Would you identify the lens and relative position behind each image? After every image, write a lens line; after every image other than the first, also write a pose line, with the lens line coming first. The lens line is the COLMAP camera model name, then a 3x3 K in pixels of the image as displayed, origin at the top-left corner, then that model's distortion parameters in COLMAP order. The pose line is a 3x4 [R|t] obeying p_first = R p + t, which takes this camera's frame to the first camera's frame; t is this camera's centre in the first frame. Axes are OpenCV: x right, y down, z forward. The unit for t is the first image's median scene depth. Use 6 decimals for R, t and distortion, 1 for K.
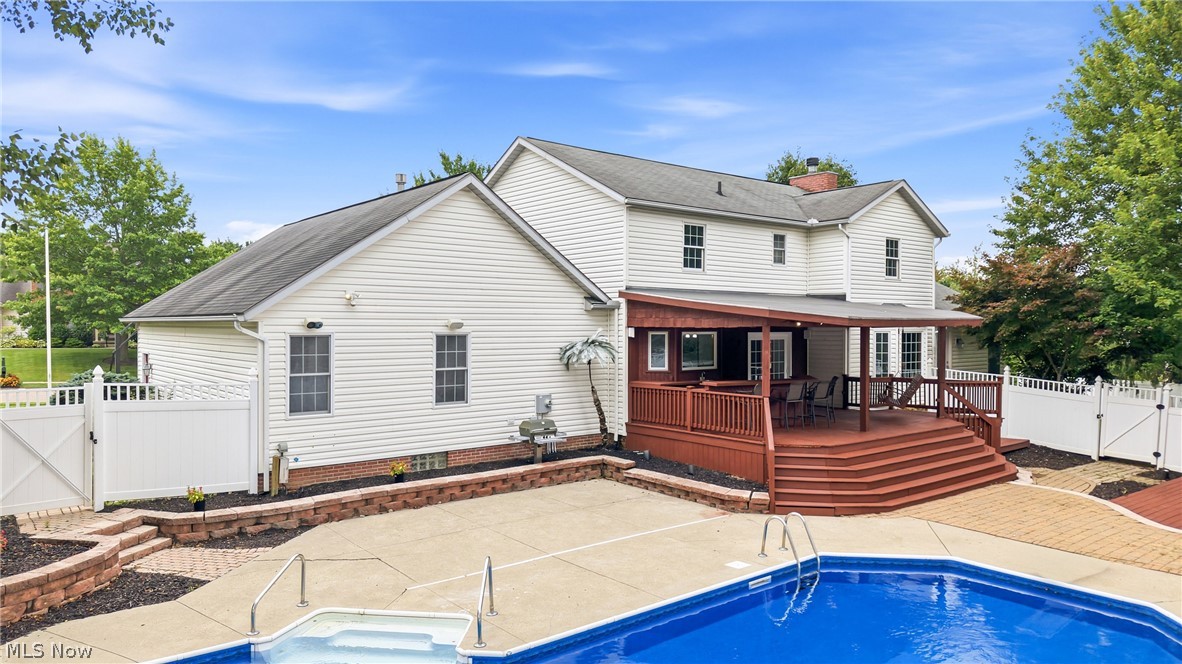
lens RADIAL K [[789.8, 0, 591.0], [0, 789.8, 332.0], [0, 0, 1]] dist [0.023926, -0.002295]
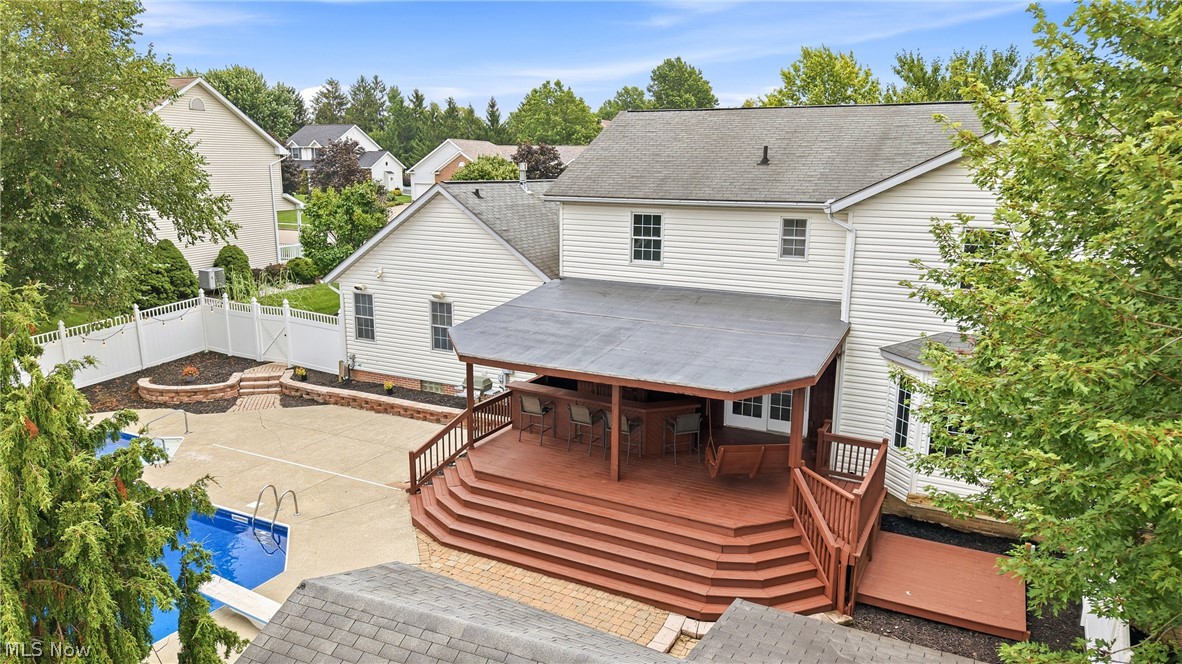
lens RADIAL K [[789.8, 0, 591.0], [0, 789.8, 332.0], [0, 0, 1]] dist [0.023926, -0.002295]
pose [[0.397557, 0.192542, -0.897149, 1.161562], [-0.014760, 0.978952, 0.203558, -0.227277], [0.917459, -0.067684, 0.392031, 0.694207]]
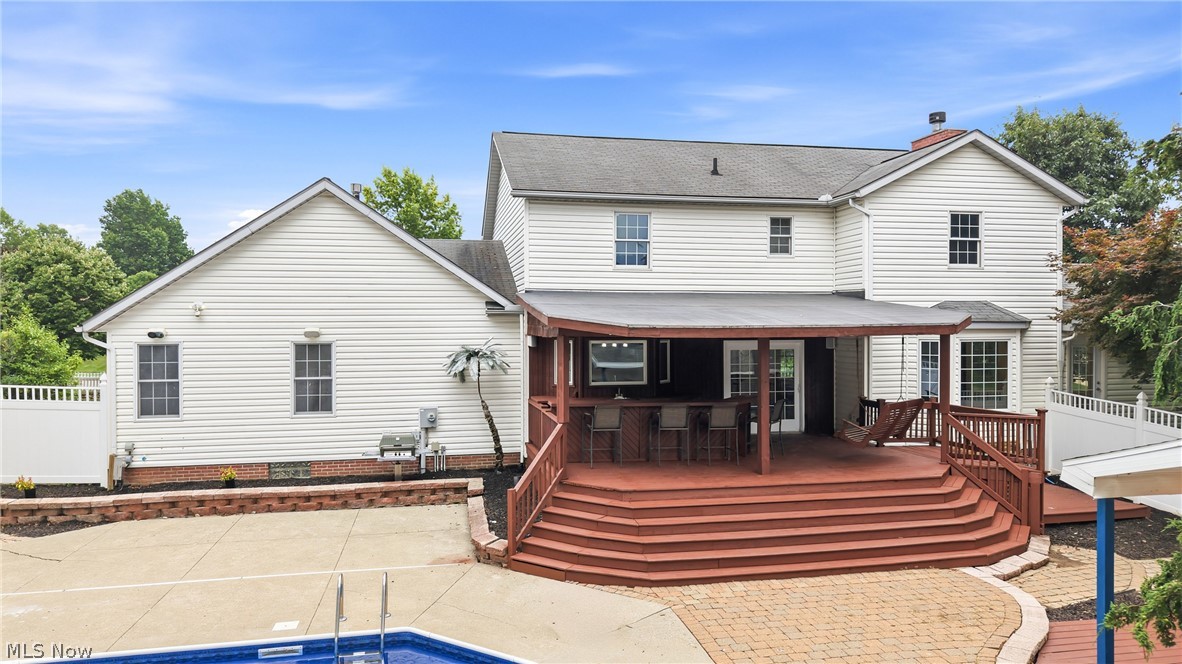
lens RADIAL K [[793.0, 0, 591.0], [0, 793.0, 332.0], [0, 0, 1]] dist [-0.003825, -0.000356]
pose [[0.890198, 0.000109, -0.455573, 0.581122], [0.000054, 1.000000, 0.000343, -0.011311], [0.455573, -0.000330, 0.890198, 0.274634]]
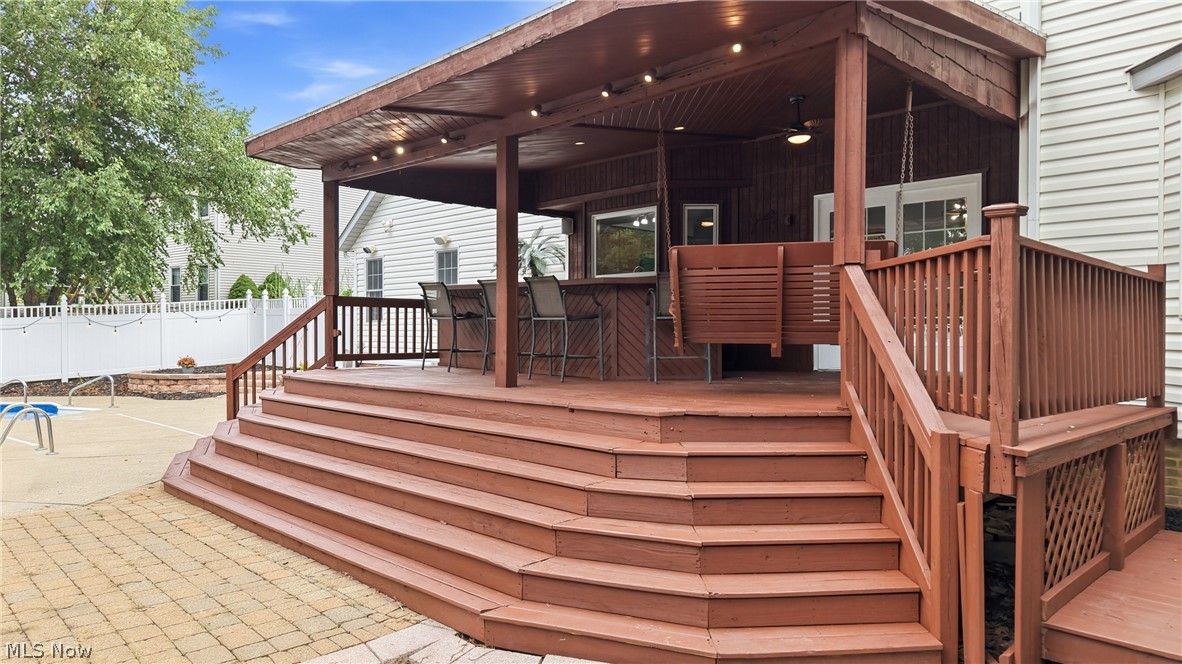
lens RADIAL K [[789.8, 0, 591.0], [0, 789.8, 332.0], [0, 0, 1]] dist [0.023926, -0.002295]
pose [[0.096732, -0.001810, -0.995309, 0.817147], [-0.018247, 0.999827, -0.003592, 0.104292], [0.995143, 0.018509, 0.096682, 1.079935]]
